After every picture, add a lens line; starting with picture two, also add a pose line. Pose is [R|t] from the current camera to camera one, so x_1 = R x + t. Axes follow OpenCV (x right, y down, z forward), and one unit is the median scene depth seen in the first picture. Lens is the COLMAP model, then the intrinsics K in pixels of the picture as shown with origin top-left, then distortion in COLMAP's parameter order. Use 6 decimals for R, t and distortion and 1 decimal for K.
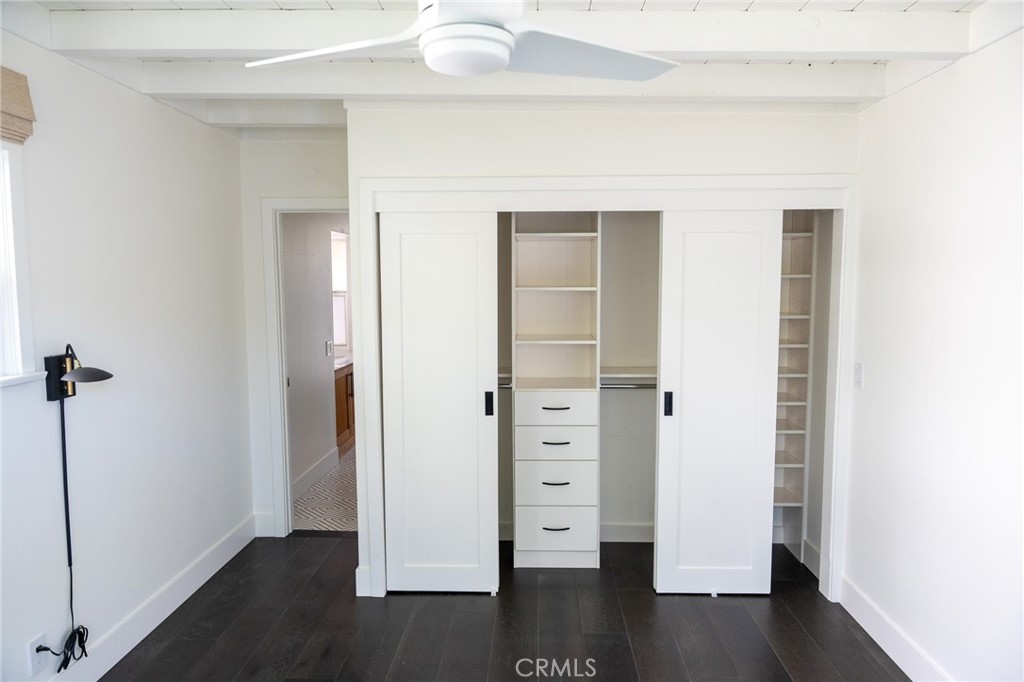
lens RADIAL K [[681.5, 0, 516.7], [0, 681.5, 339.8], [0, 0, 1]] dist [0.011007, -0.025080]
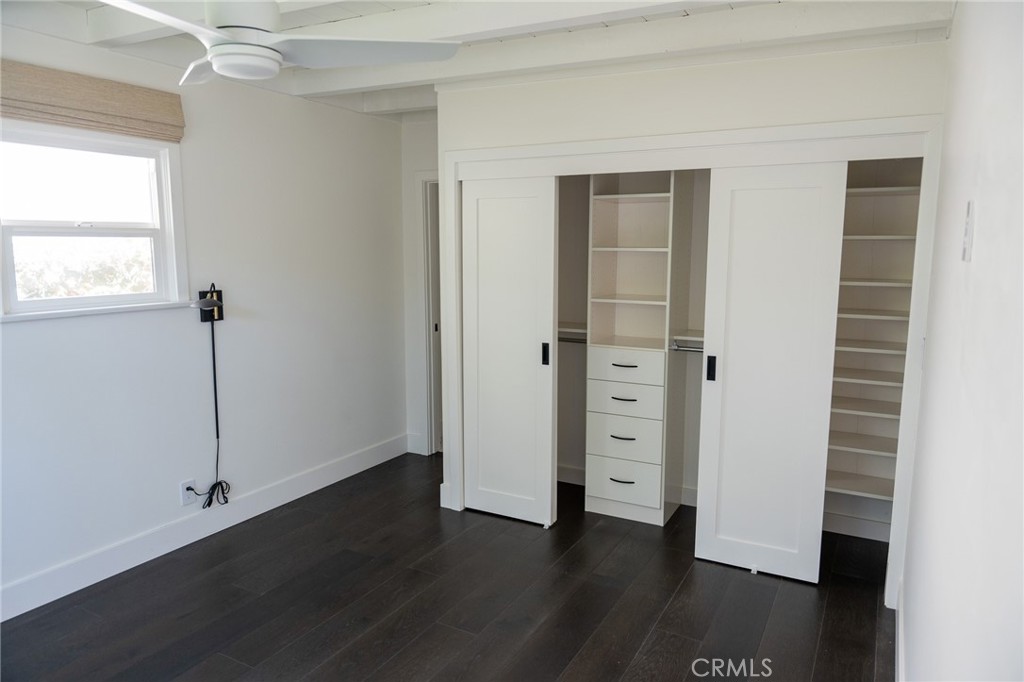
lens RADIAL K [[681.5, 0, 516.7], [0, 681.5, 339.8], [0, 0, 1]] dist [0.011007, -0.025080]
pose [[0.890827, 0.068634, -0.449129, 0.401622], [-0.046088, 0.997076, 0.060955, 0.006468], [0.451999, -0.033601, 0.891385, 0.006843]]
